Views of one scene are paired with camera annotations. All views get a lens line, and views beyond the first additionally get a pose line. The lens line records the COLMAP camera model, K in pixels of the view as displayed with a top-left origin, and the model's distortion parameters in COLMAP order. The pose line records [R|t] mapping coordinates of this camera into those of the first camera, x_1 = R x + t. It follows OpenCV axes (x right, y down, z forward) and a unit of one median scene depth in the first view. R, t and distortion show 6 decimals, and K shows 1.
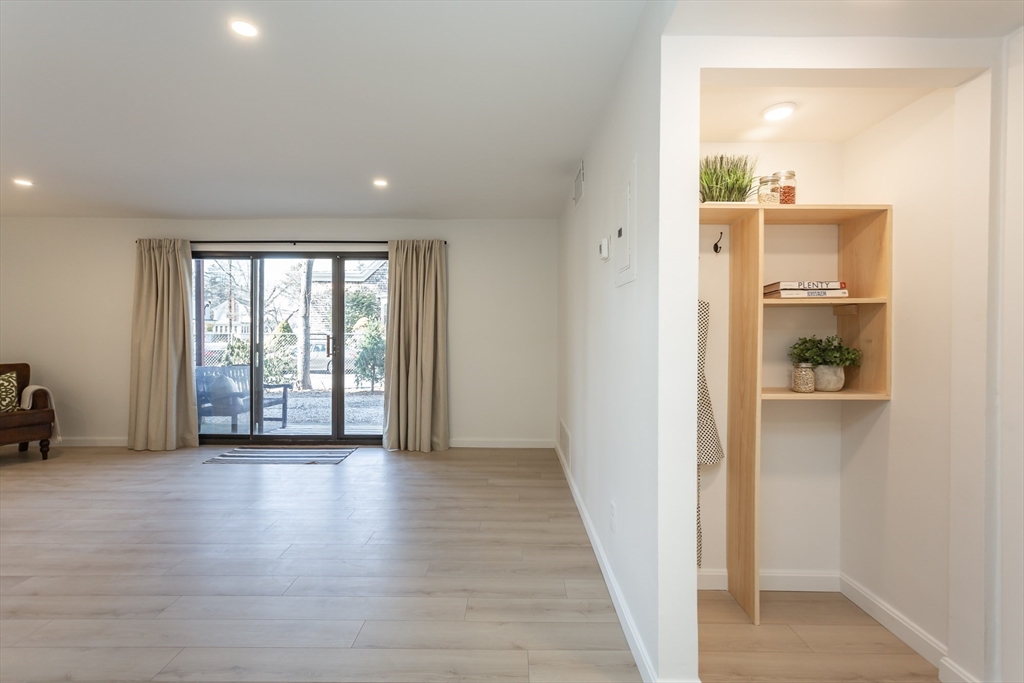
lens RADIAL K [[483.7, 0, 510.9], [0, 483.7, 336.1], [0, 0, 1]] dist [0.002480, 0.001356]
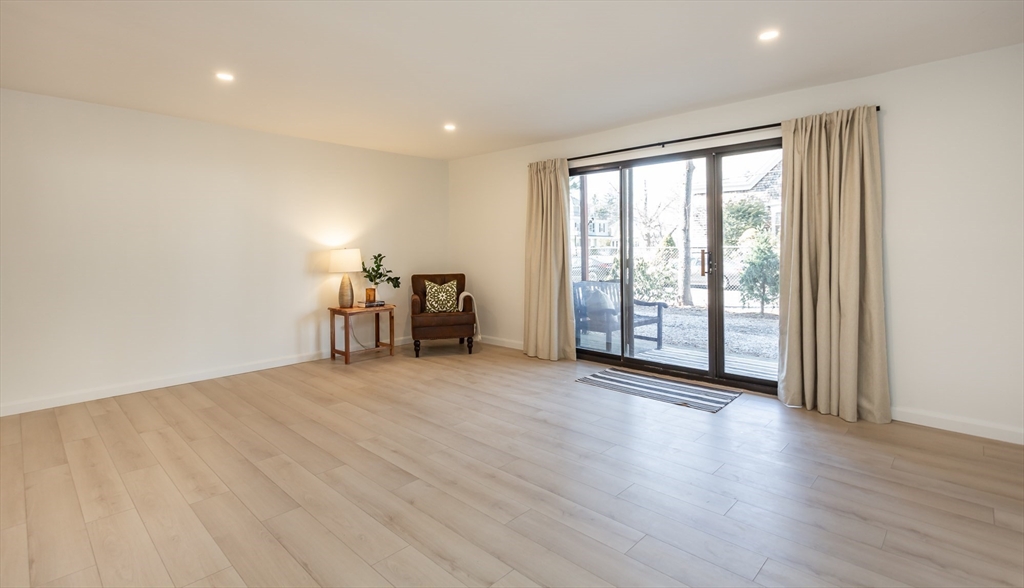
lens RADIAL K [[480.4, 0, 507.9], [0, 480.4, 243.5], [0, 0, 1]] dist [-0.001815, 0.000671]
pose [[0.721513, -0.016546, -0.692203, -0.049989], [0.008268, 0.999849, -0.015282, -0.002208], [0.692351, 0.005303, 0.721541, 0.178670]]
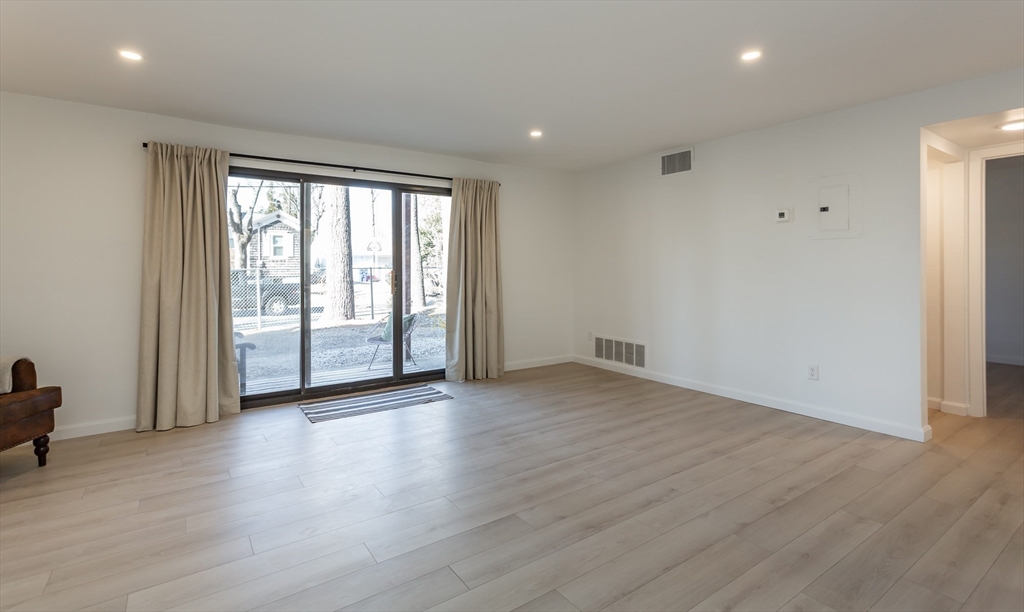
lens RADIAL K [[485.5, 0, 515.1], [0, 485.5, 262.0], [0, 0, 1]] dist [0.000577, 0.002014]
pose [[0.816738, -0.001093, 0.577007, -0.746532], [0.010342, 0.999865, -0.012745, -0.003821], [-0.576915, 0.016377, 0.816640, 0.086487]]
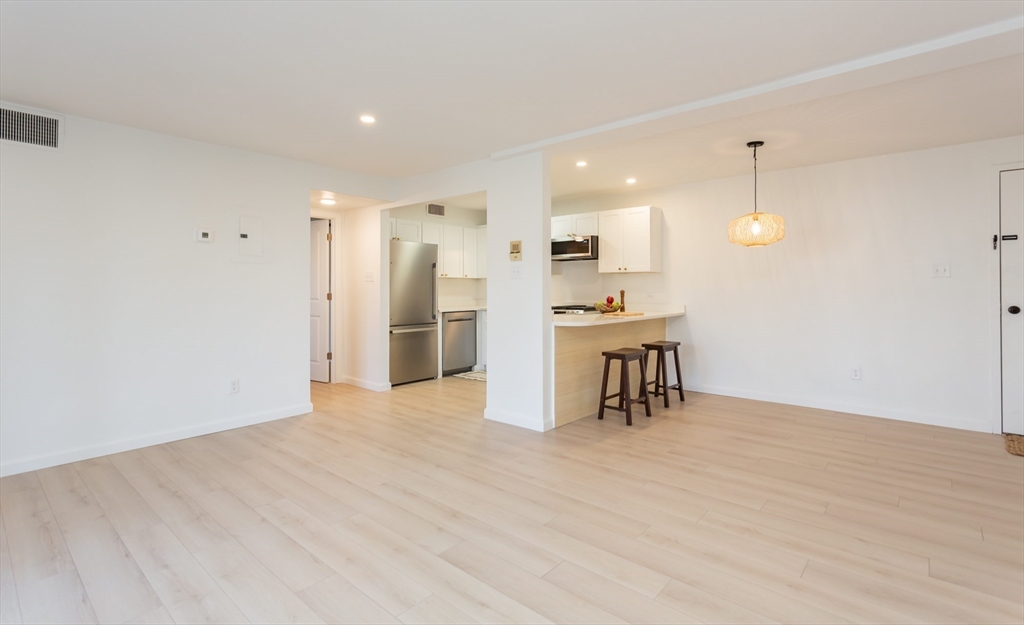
lens RADIAL K [[485.5, 0, 509.8], [0, 485.5, 283.6], [0, 0, 1]] dist [0.000577, 0.002014]
pose [[-0.756068, 0.002182, 0.654489, -0.809777], [0.002917, 0.999996, 0.000036, -0.007555], [-0.654487, 0.001937, -0.756071, 0.769070]]
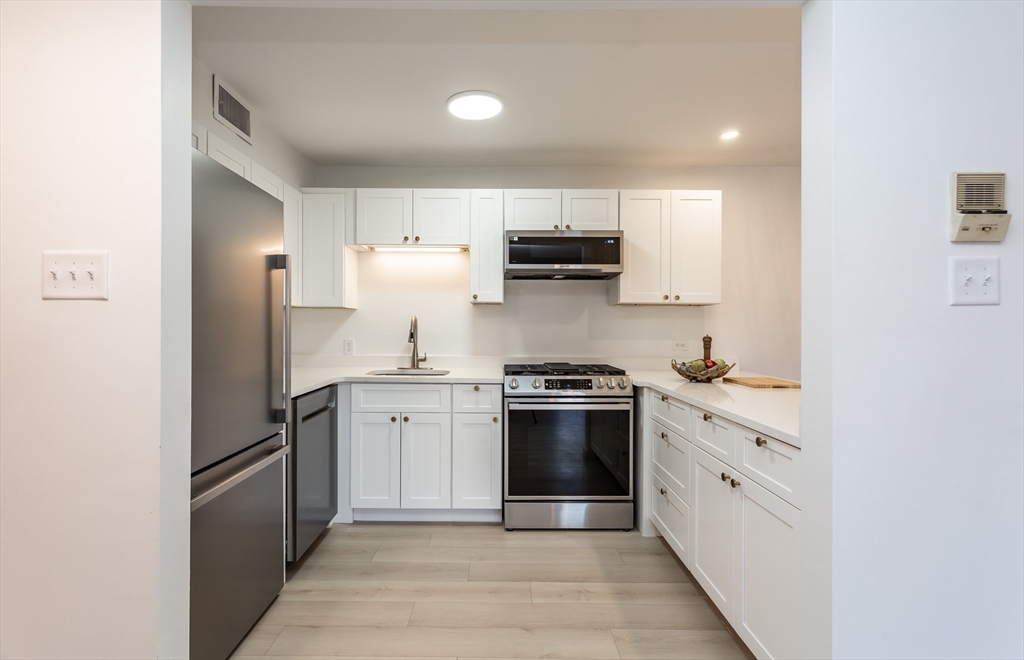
lens RADIAL K [[485.0, 0, 502.7], [0, 485.0, 332.7], [0, 0, 1]] dist [-0.003874, 0.000010]
pose [[-0.999929, -0.009580, -0.007086, -0.017333], [-0.009700, 0.999807, 0.017095, -0.003576], [0.006920, 0.017162, -0.999829, 0.359014]]
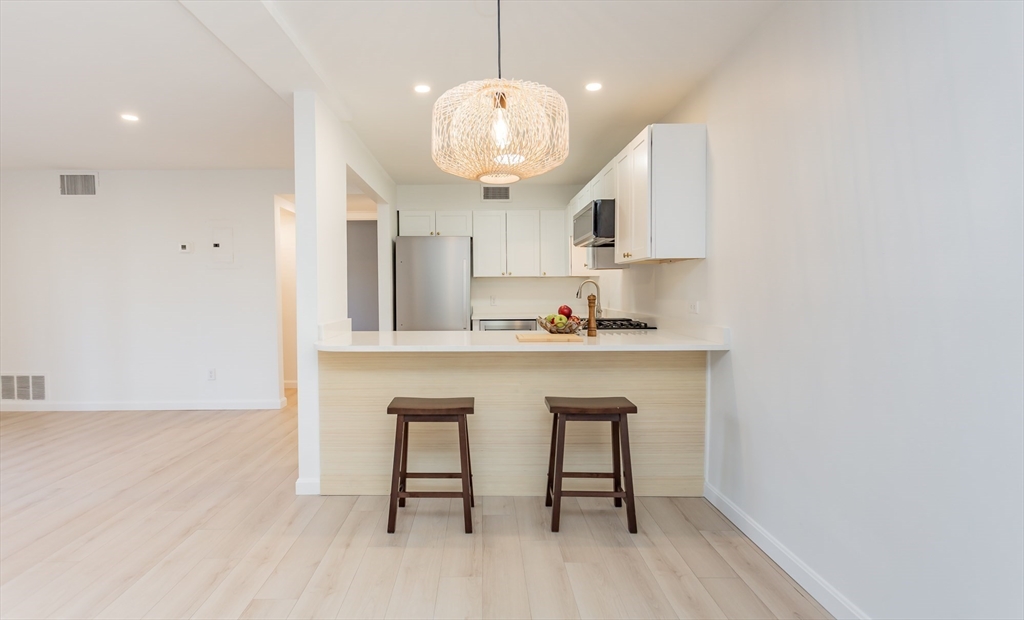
lens RADIAL K [[485.5, 0, 469.1], [0, 485.5, 308.9], [0, 0, 1]] dist [0.000577, 0.002014]
pose [[0.009164, -0.043340, 0.999018, -0.880366], [0.011605, 0.998998, 0.043232, -0.000683], [-0.999891, 0.011197, 0.009657, -0.085678]]
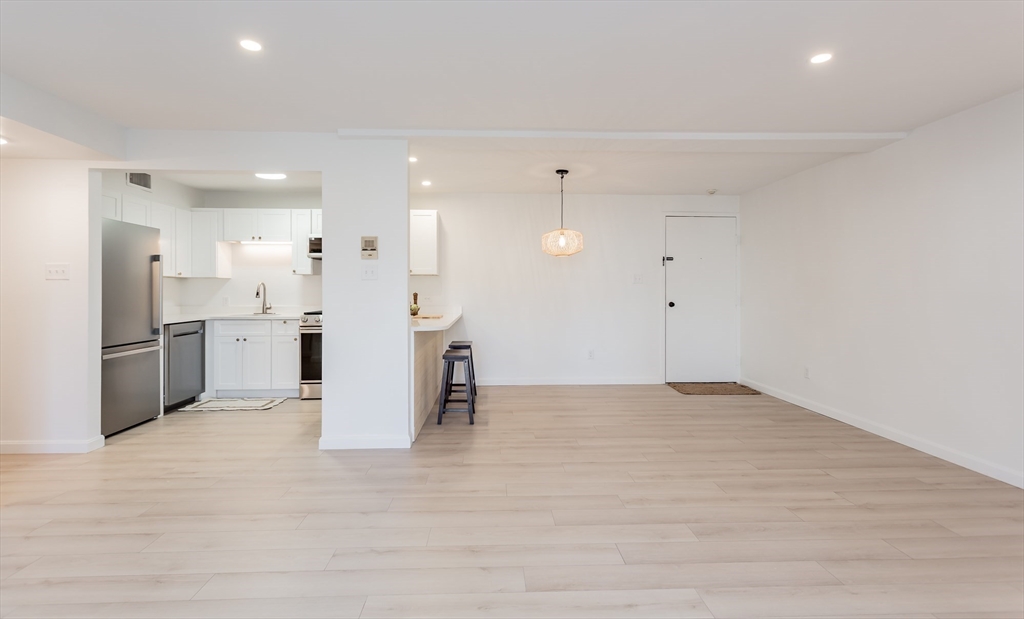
lens RADIAL K [[485.5, 0, 515.1], [0, 485.5, 291.6], [0, 0, 1]] dist [0.000577, 0.002014]
pose [[-0.998694, -0.003508, -0.050963, -0.443066], [-0.004064, 0.999933, 0.010811, -0.007113], [0.050922, 0.011004, -0.998642, 0.867165]]
